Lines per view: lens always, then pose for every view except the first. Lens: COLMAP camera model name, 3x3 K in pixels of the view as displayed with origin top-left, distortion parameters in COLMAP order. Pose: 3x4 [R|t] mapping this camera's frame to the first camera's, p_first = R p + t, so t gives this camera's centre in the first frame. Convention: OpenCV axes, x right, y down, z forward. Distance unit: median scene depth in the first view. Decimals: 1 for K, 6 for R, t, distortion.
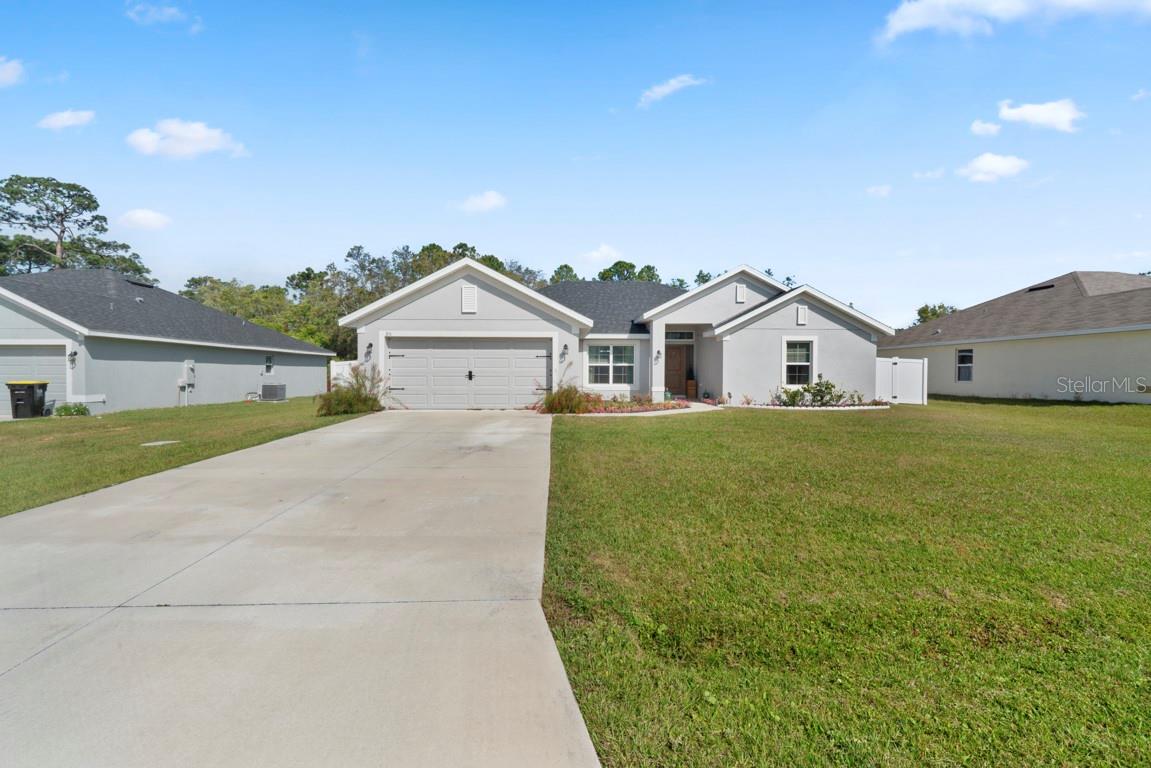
lens RADIAL K [[479.3, 0, 579.7], [0, 479.3, 383.9], [0, 0, 1]] dist [-0.003186, 0.000761]
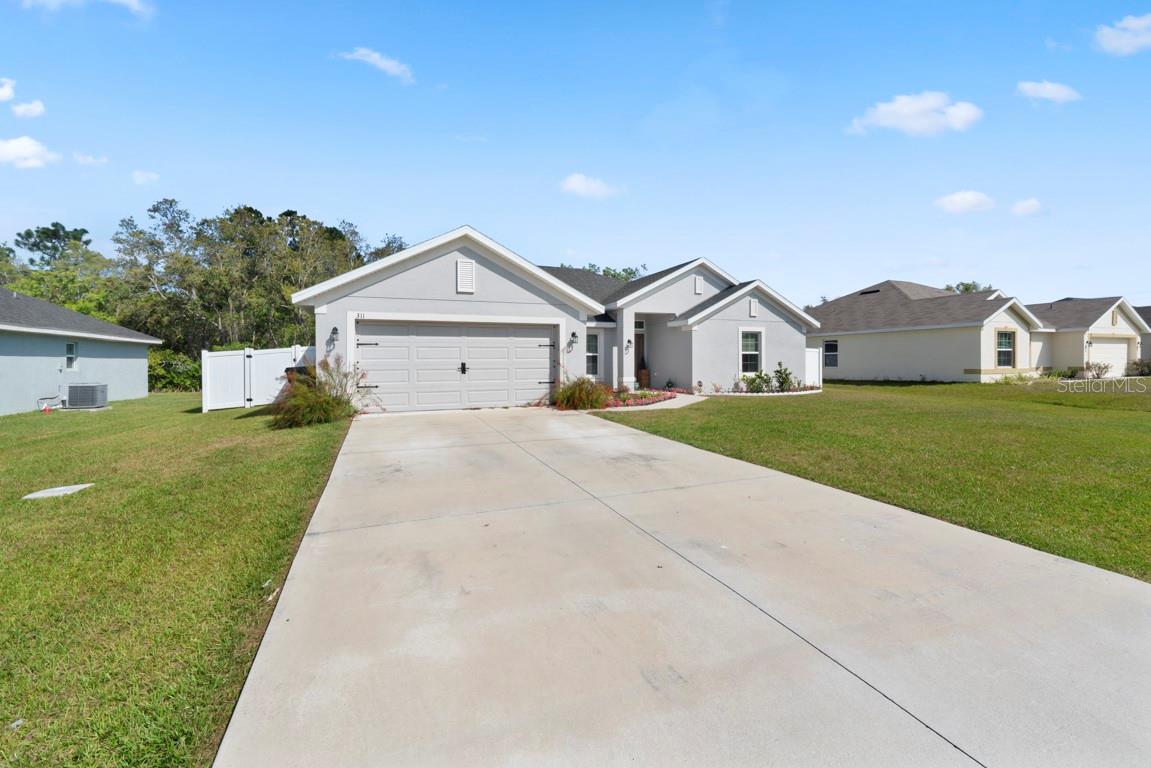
lens RADIAL K [[479.3, 0, 574.5], [0, 479.3, 374.7], [0, 0, 1]] dist [-0.003186, 0.000761]
pose [[0.934494, -0.019088, 0.355466, -0.295543], [0.017826, 0.999818, 0.006826, -0.007548], [-0.355532, -0.000042, 0.934664, 0.133122]]
